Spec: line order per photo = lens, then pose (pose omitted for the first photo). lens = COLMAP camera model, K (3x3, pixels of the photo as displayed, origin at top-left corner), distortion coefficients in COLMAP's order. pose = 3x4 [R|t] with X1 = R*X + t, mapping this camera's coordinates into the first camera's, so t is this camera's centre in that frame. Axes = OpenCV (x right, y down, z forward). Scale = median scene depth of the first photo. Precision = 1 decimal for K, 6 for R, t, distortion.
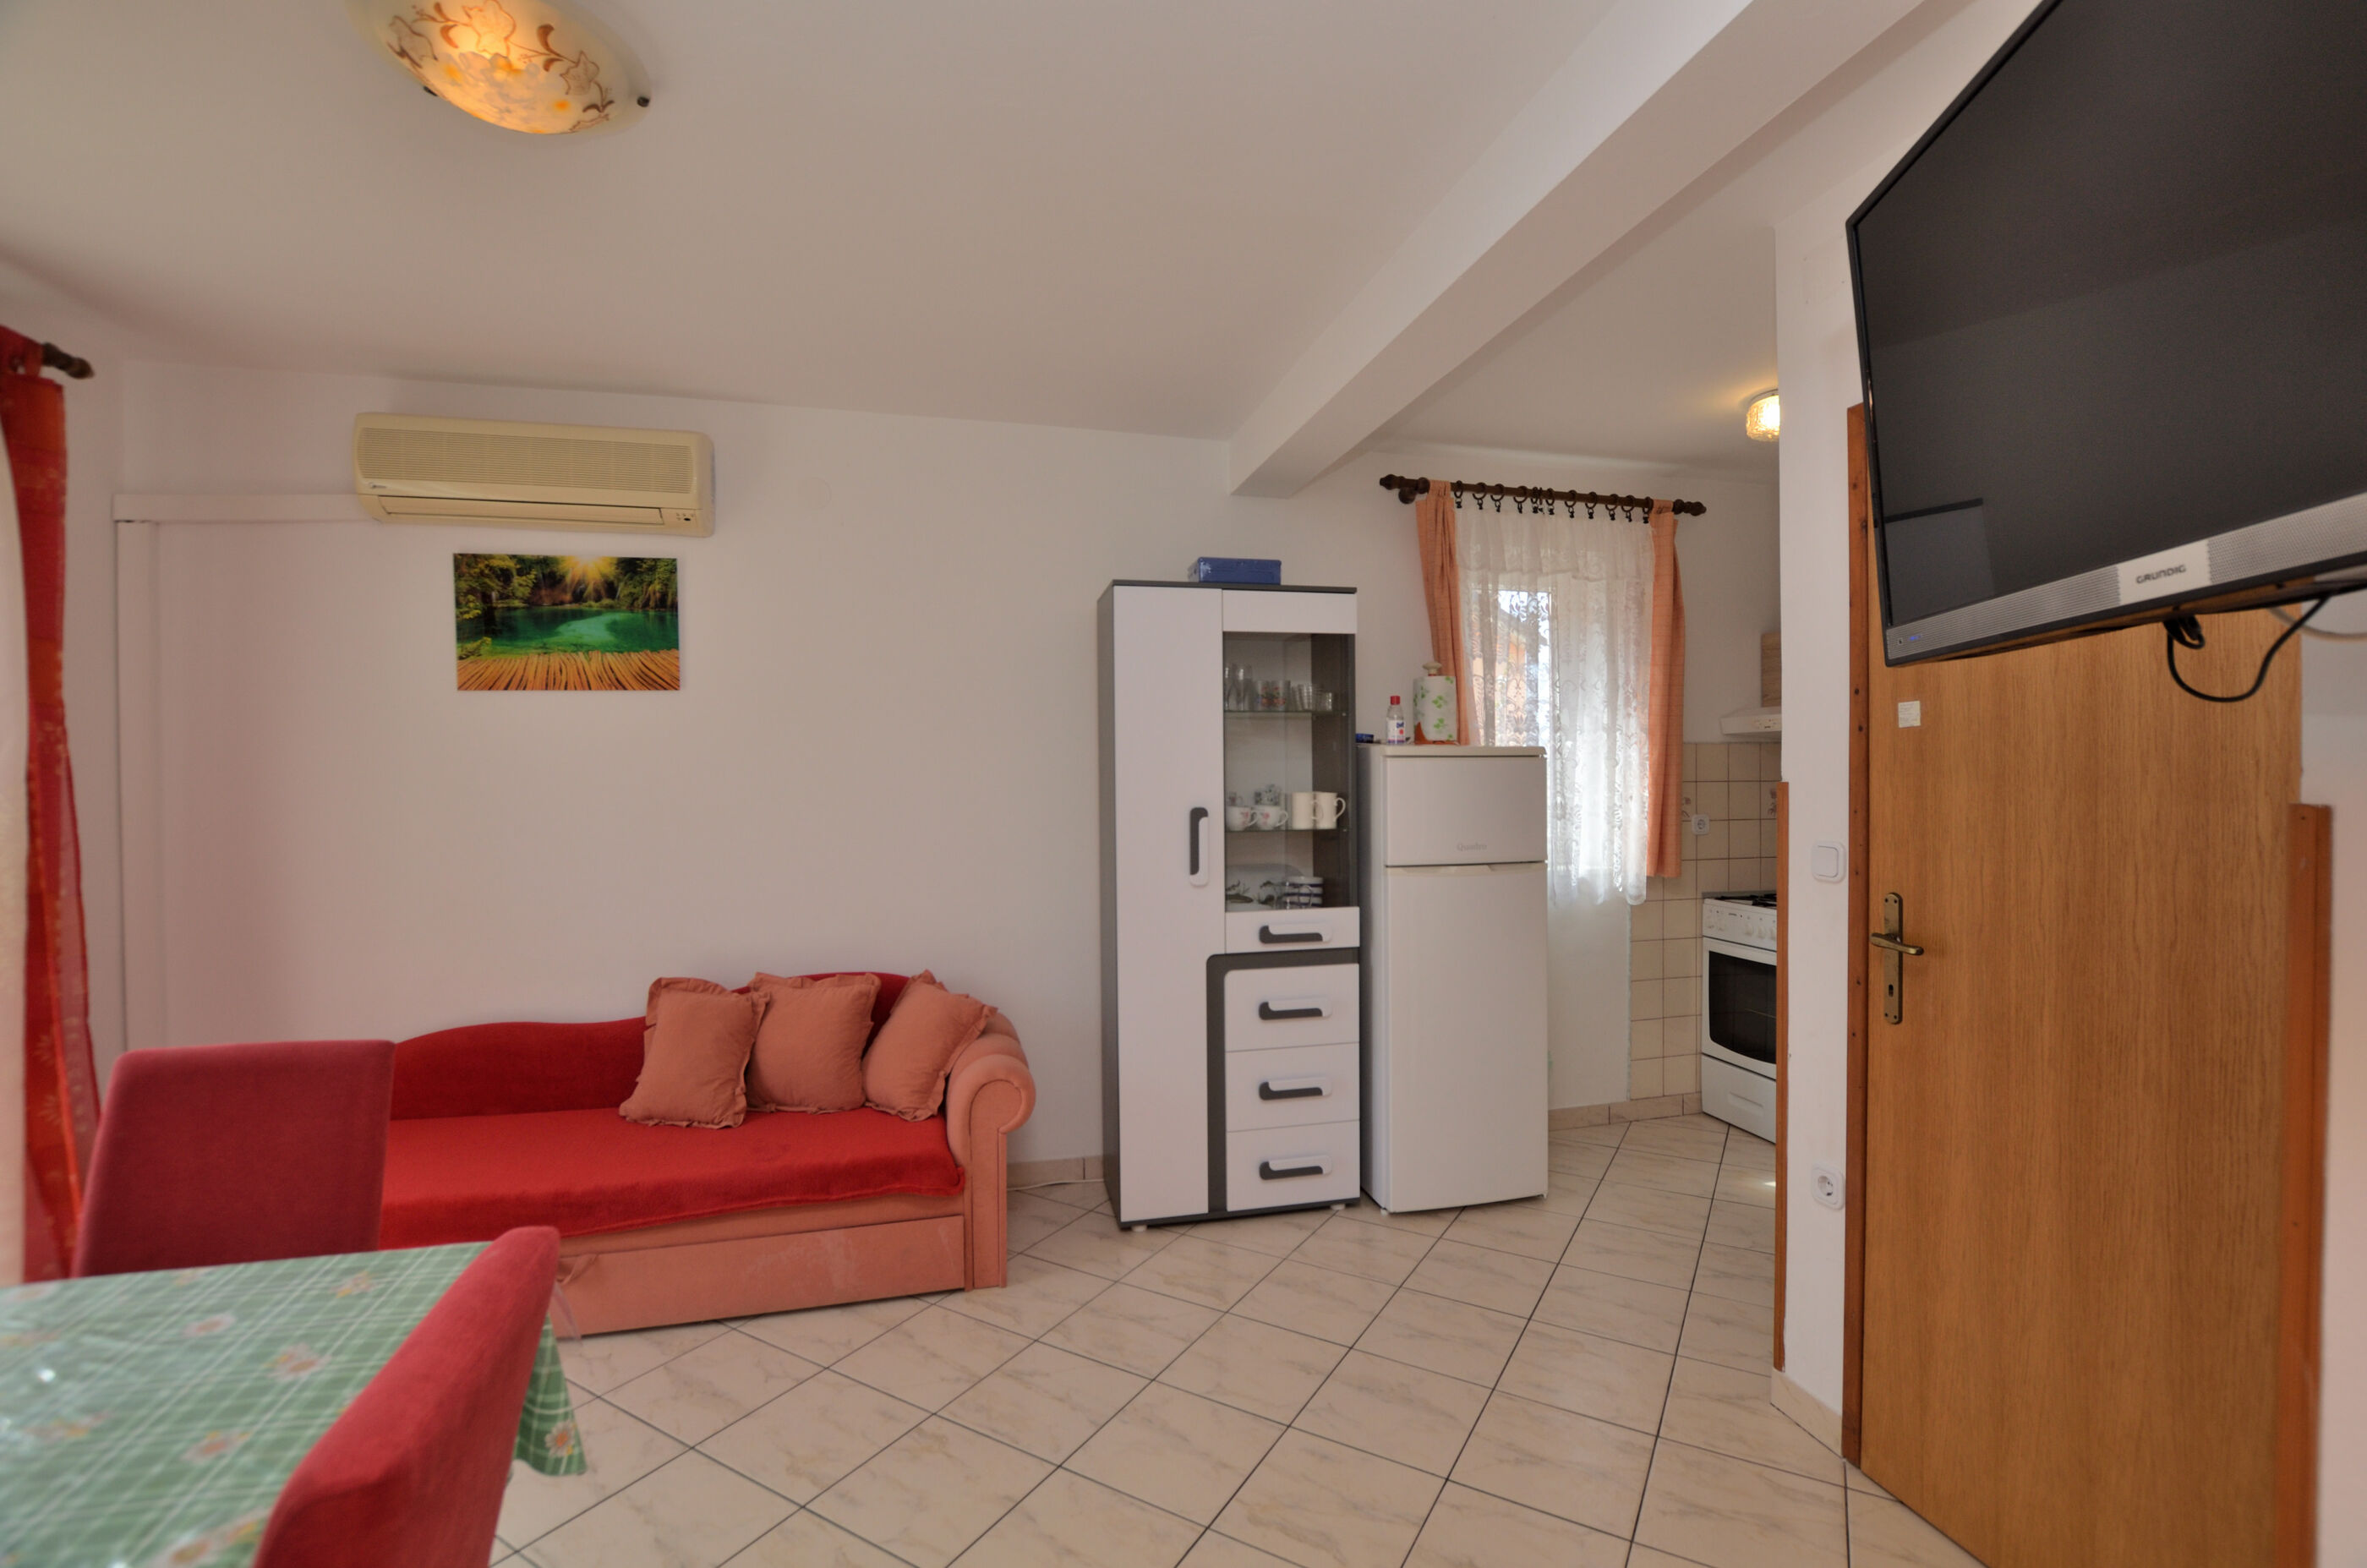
lens RADIAL K [[1035.5, 0, 1183.5], [0, 1035.5, 784.0], [0, 0, 1]] dist [0.001184, 0.000189]
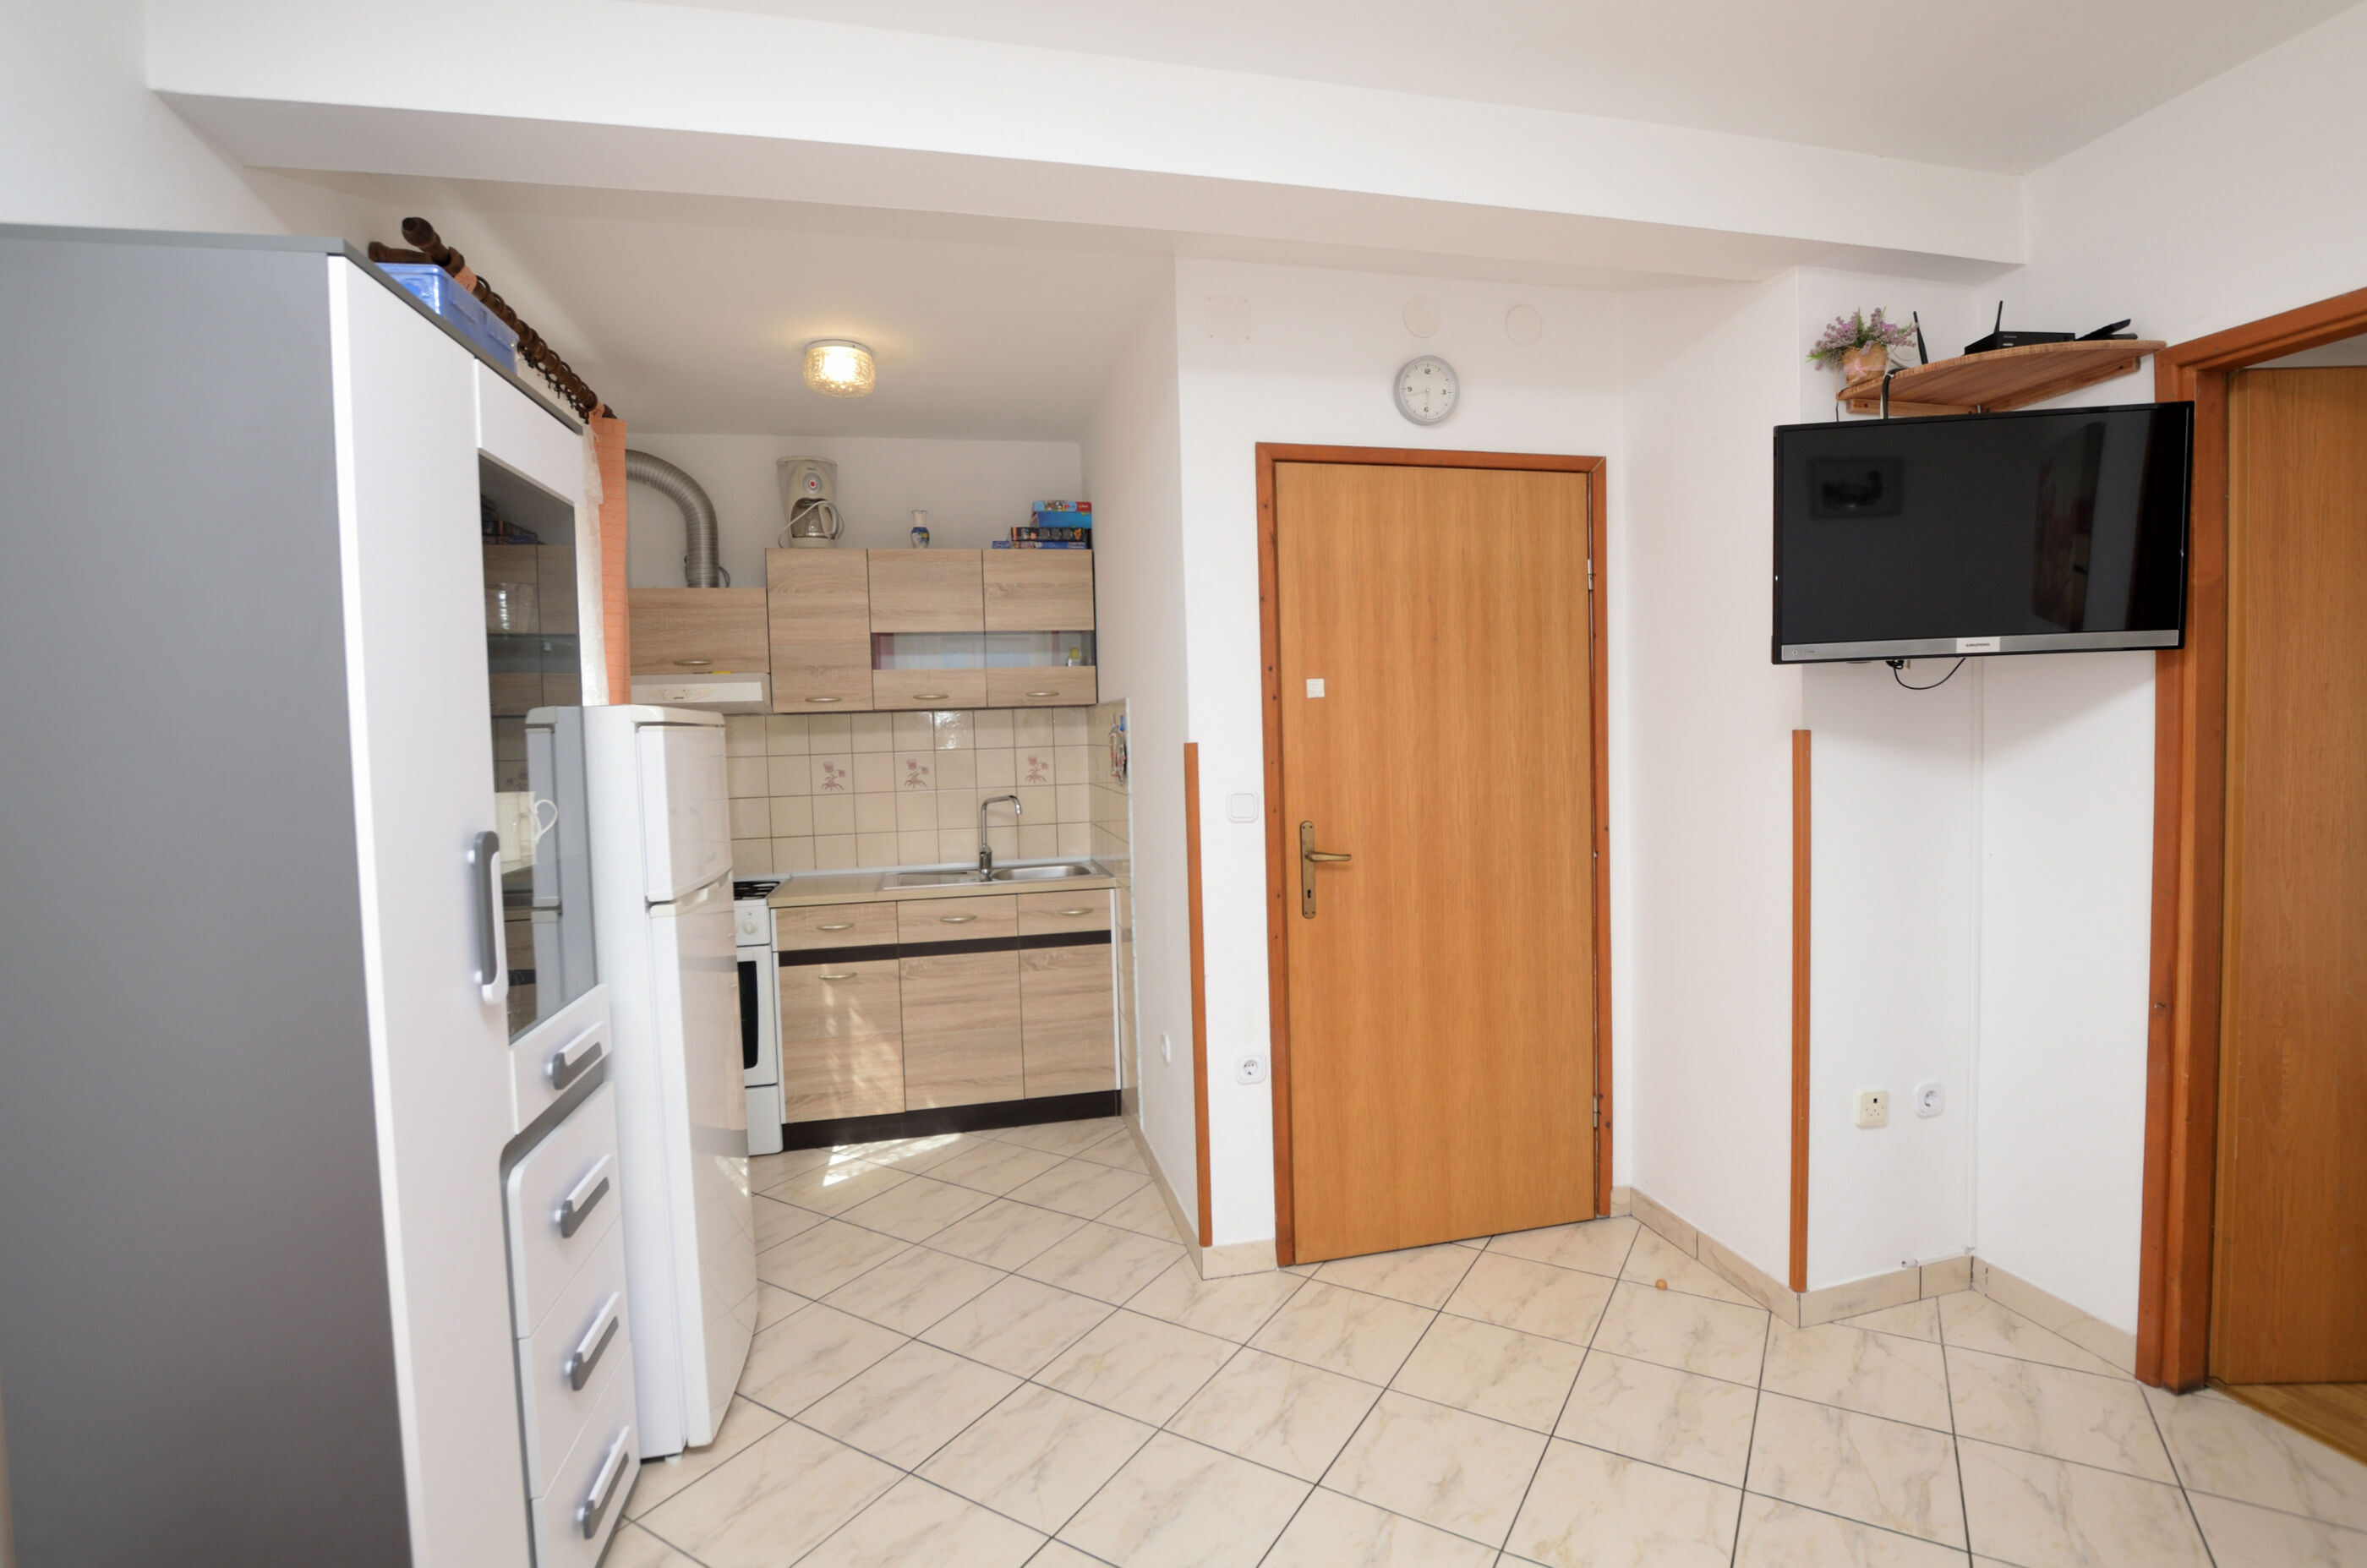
lens RADIAL K [[1109.7, 0, 1200.2], [0, 1109.7, 779.0], [0, 0, 1]] dist [-0.032484, 0.000299]
pose [[0.000449, -0.036231, 0.999343, -0.447099], [0.038994, 0.998584, 0.036186, -0.004021], [-0.999239, 0.038952, 0.001861, 0.679798]]
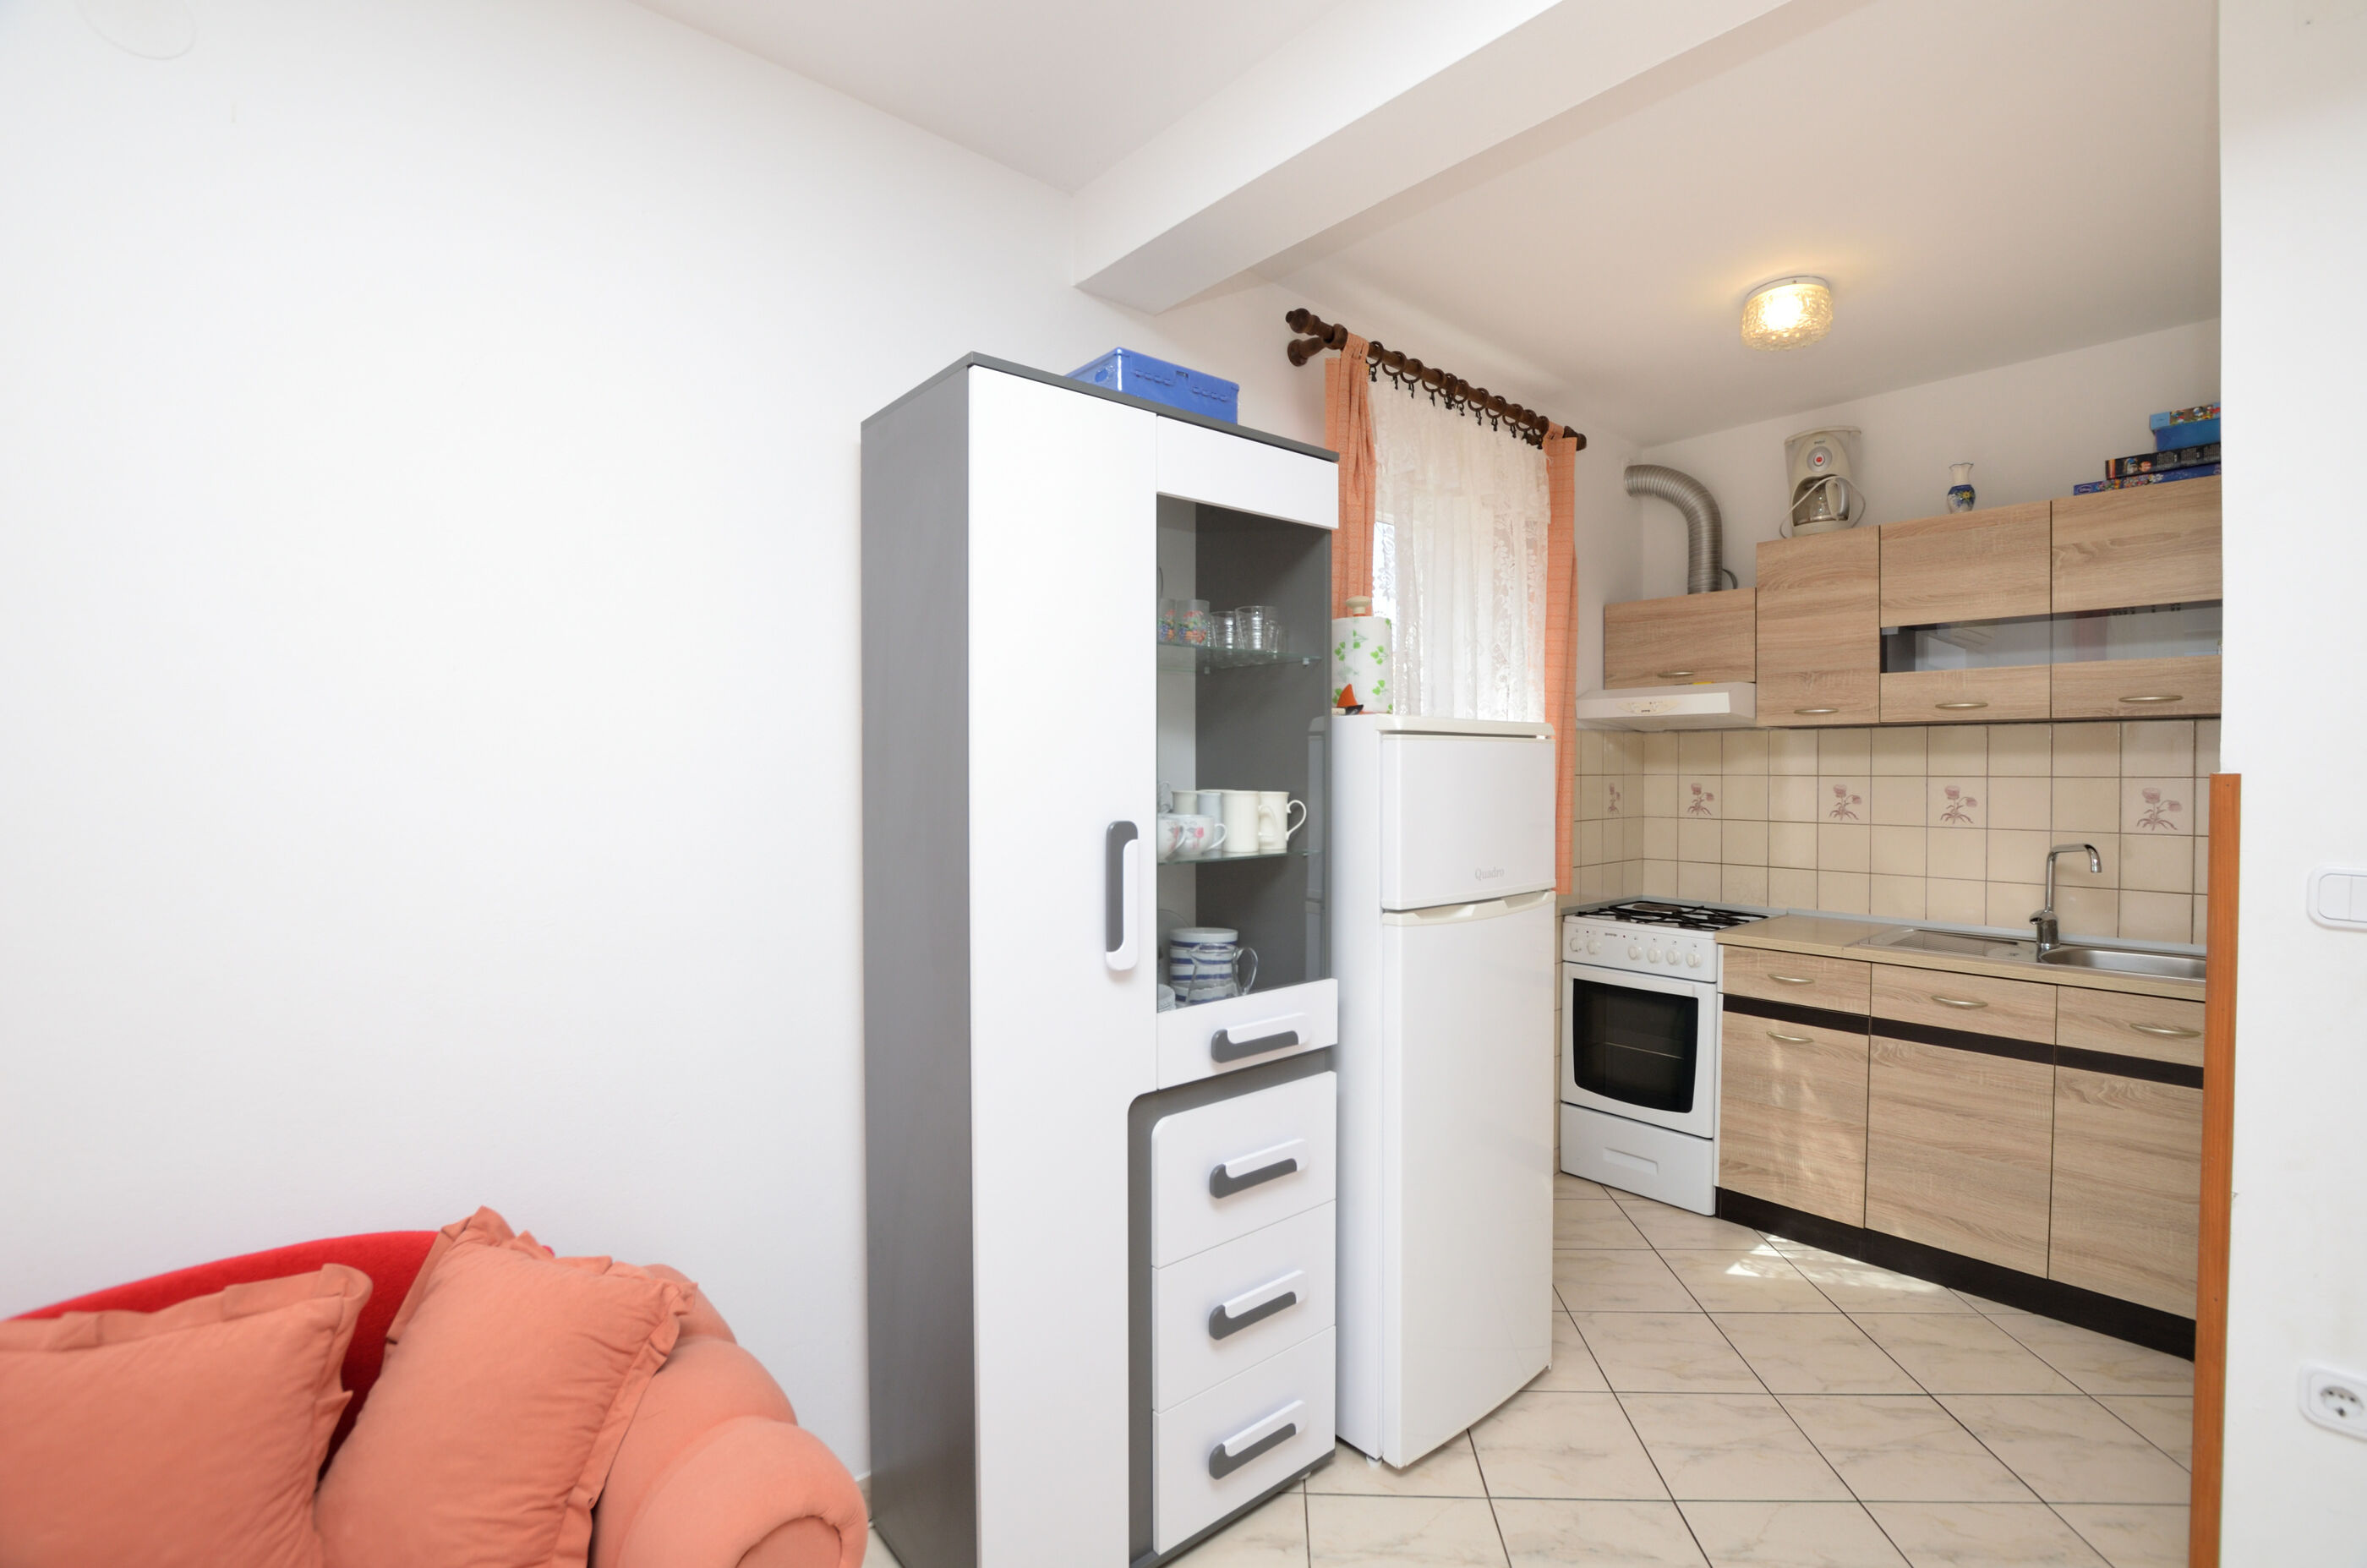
lens RADIAL K [[1050.6, 0, 1194.6], [0, 1050.6, 780.0], [0, 0, 1]] dist [-0.022694, 0.000453]
pose [[0.880288, 0.001413, 0.474437, -0.202398], [-0.002574, 0.999995, 0.001797, 0.000878], [-0.474433, -0.002803, 0.880287, 0.509667]]
